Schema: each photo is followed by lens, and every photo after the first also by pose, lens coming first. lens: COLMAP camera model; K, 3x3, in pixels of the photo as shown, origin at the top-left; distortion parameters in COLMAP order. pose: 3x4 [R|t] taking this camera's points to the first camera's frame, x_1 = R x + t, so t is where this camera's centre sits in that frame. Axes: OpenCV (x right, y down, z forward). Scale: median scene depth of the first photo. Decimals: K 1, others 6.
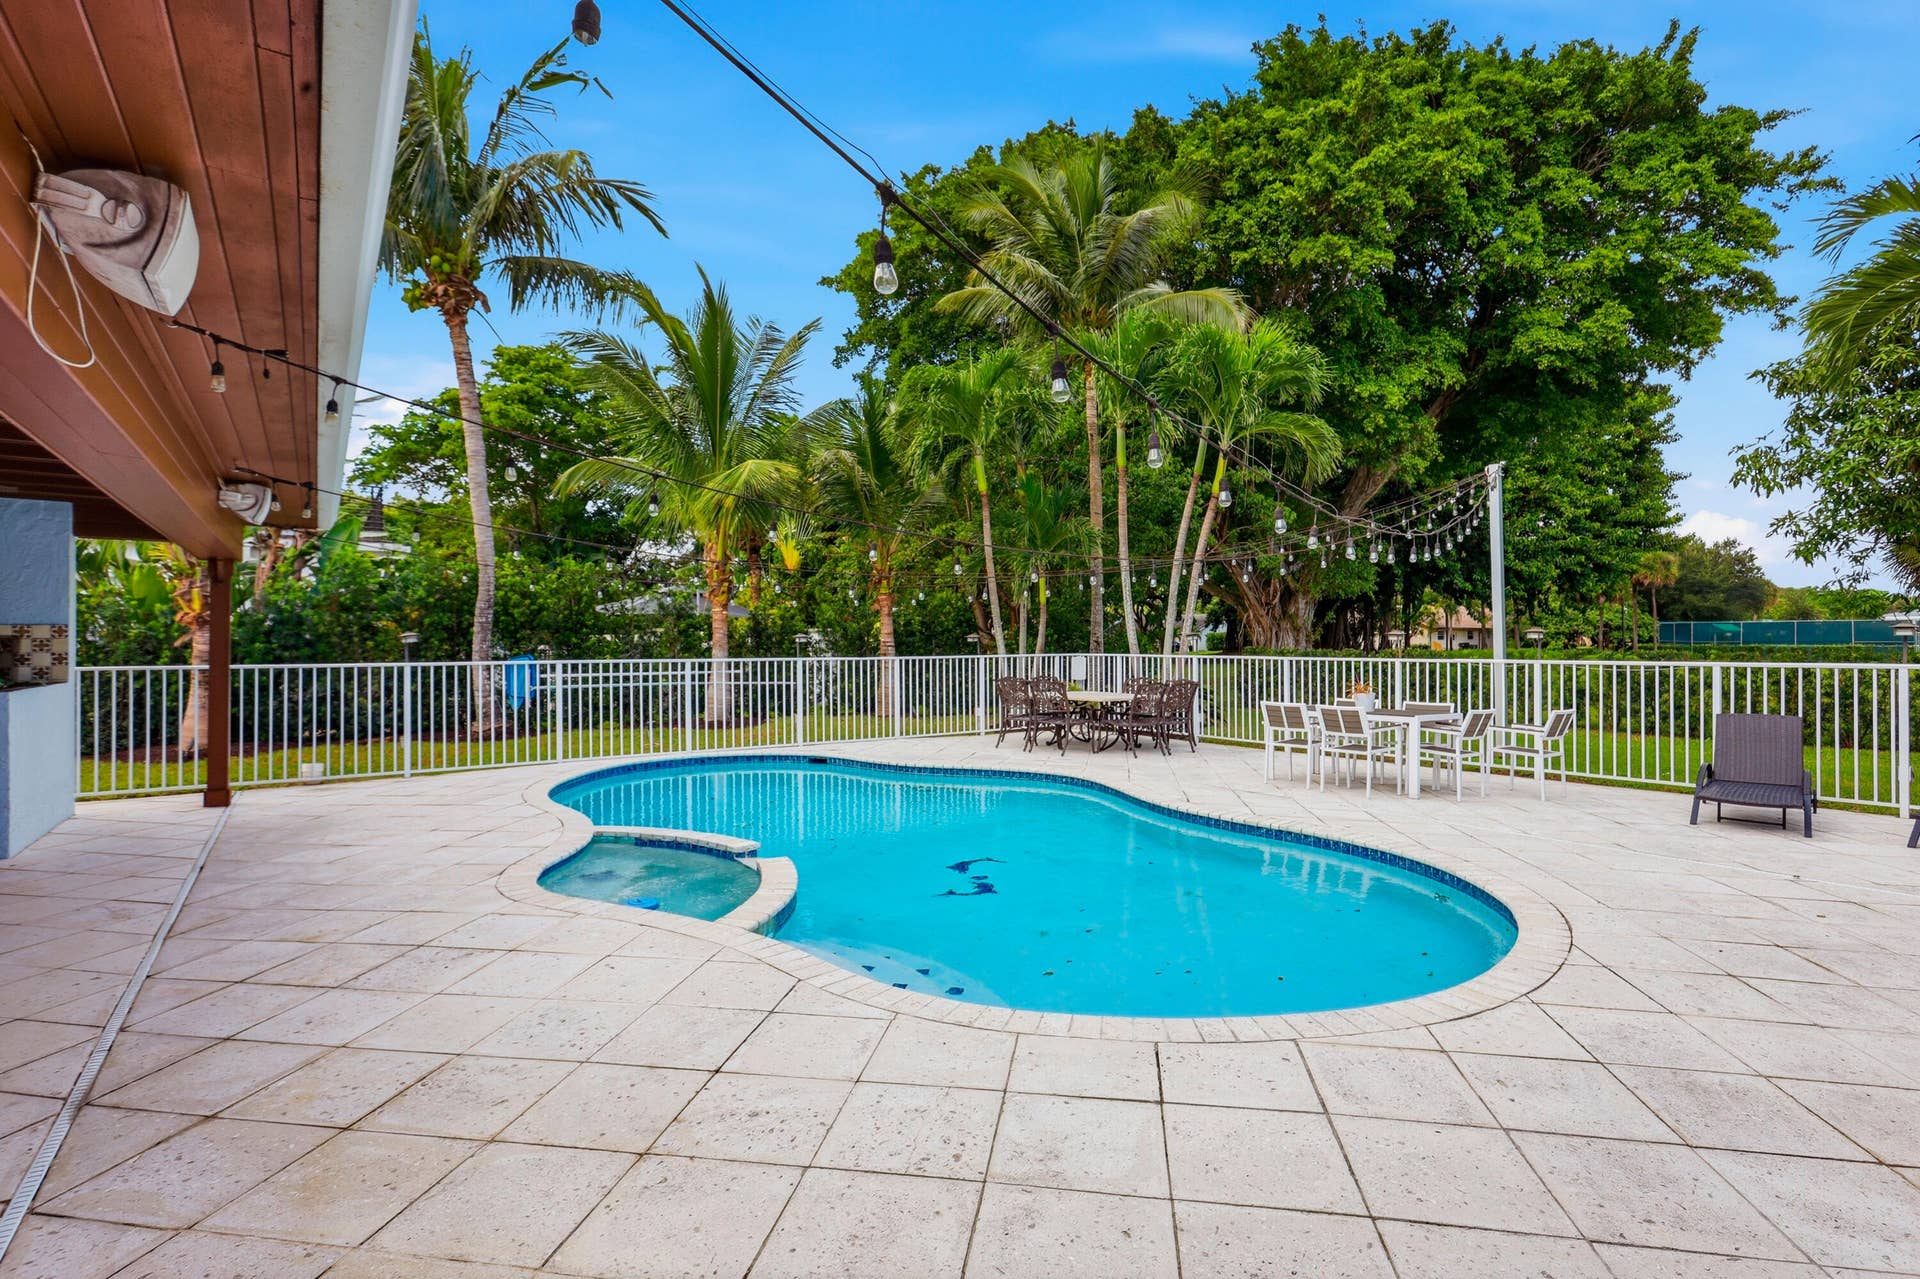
lens RADIAL K [[877.6, 0, 898.0], [0, 877.6, 634.8], [0, 0, 1]] dist [0.001687, 0.000098]
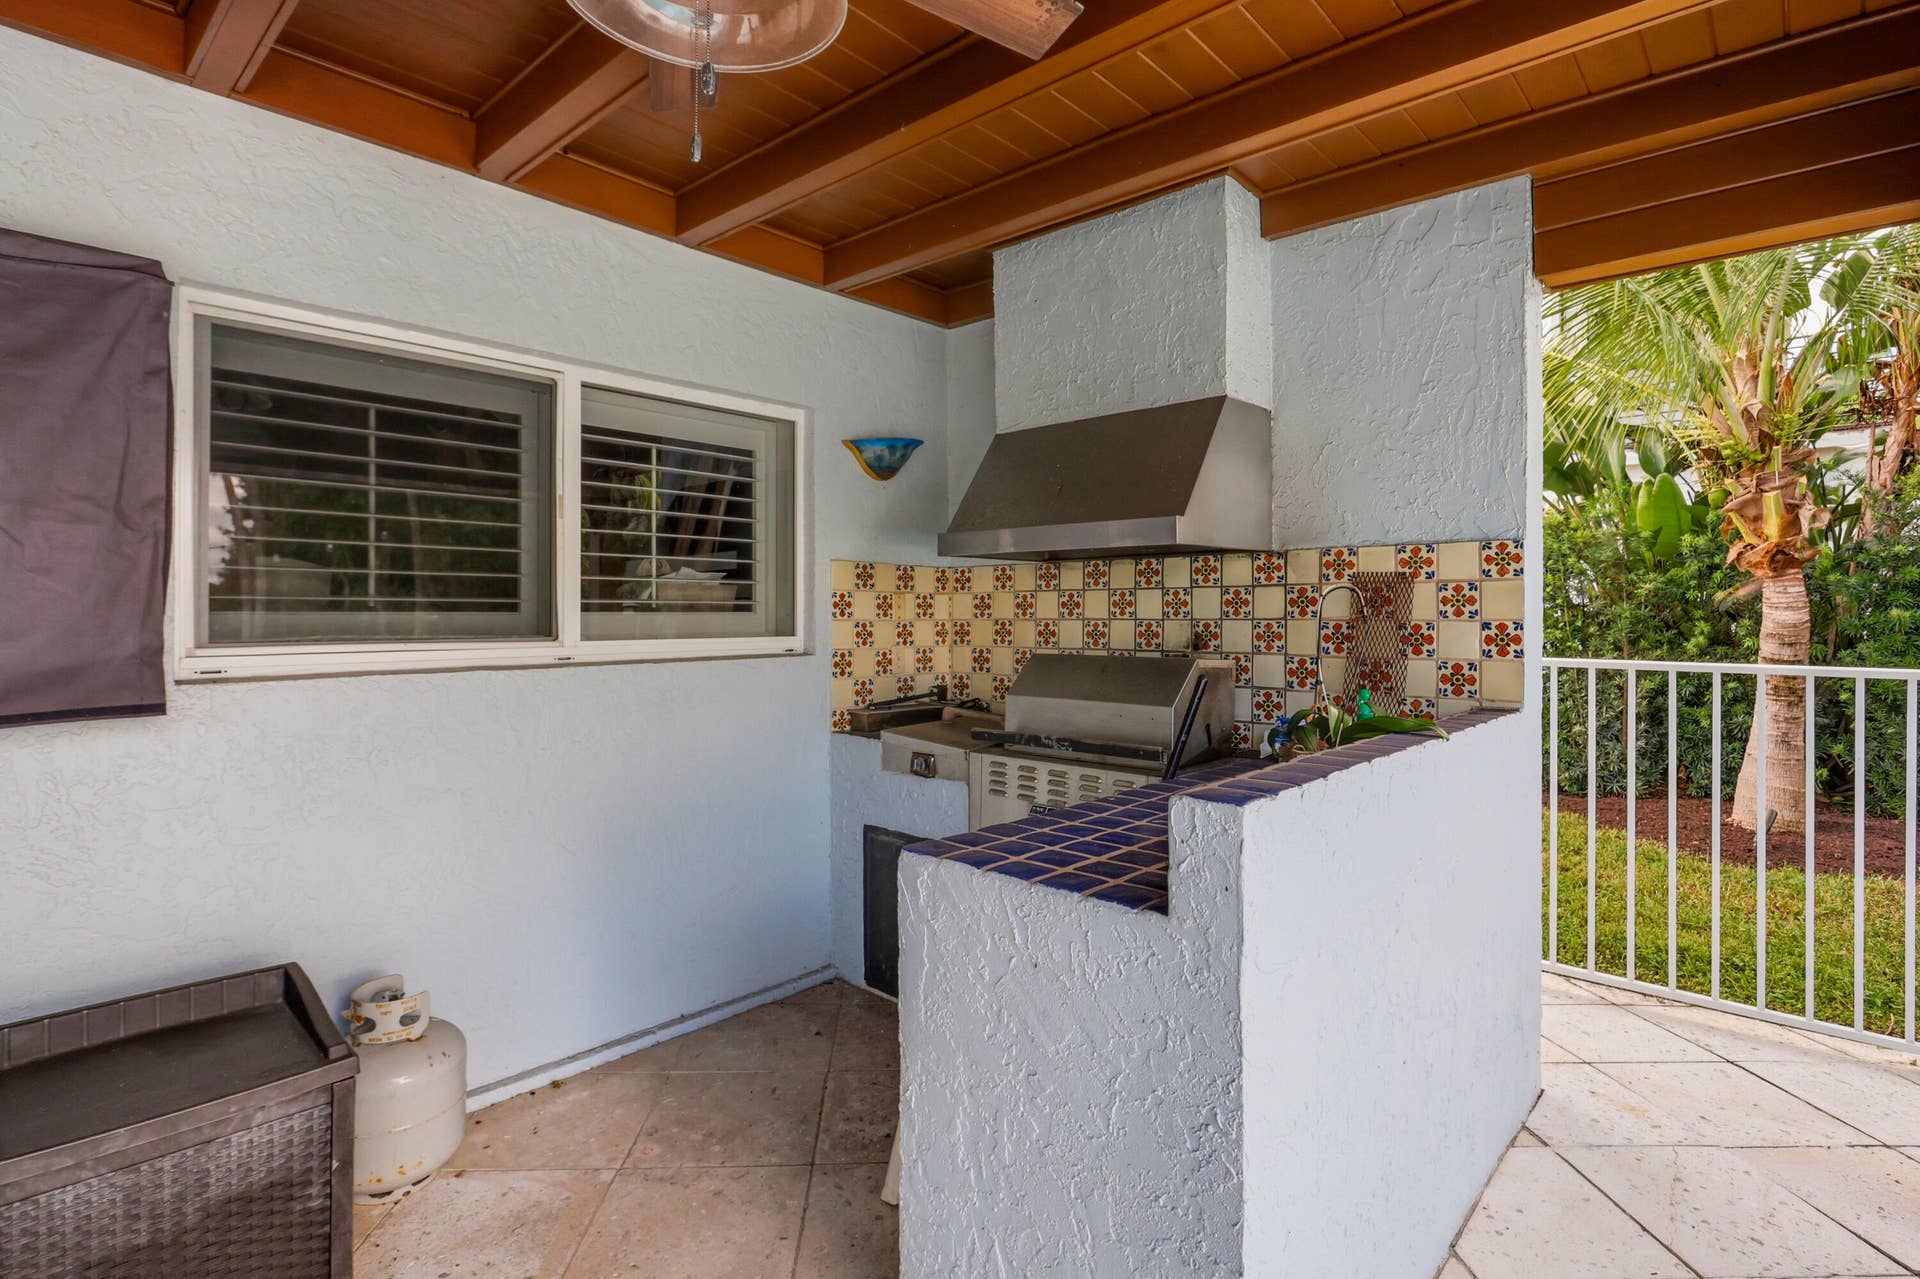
lens RADIAL K [[956.0, 0, 965.8], [0, 956.0, 608.8], [0, 0, 1]] dist [0.002282, -0.000136]
pose [[0.257900, -0.000597, -0.966172, -0.413118], [0.001876, 0.999998, -0.000117, 0.009691], [0.966170, -0.001782, 0.257900, 0.448402]]
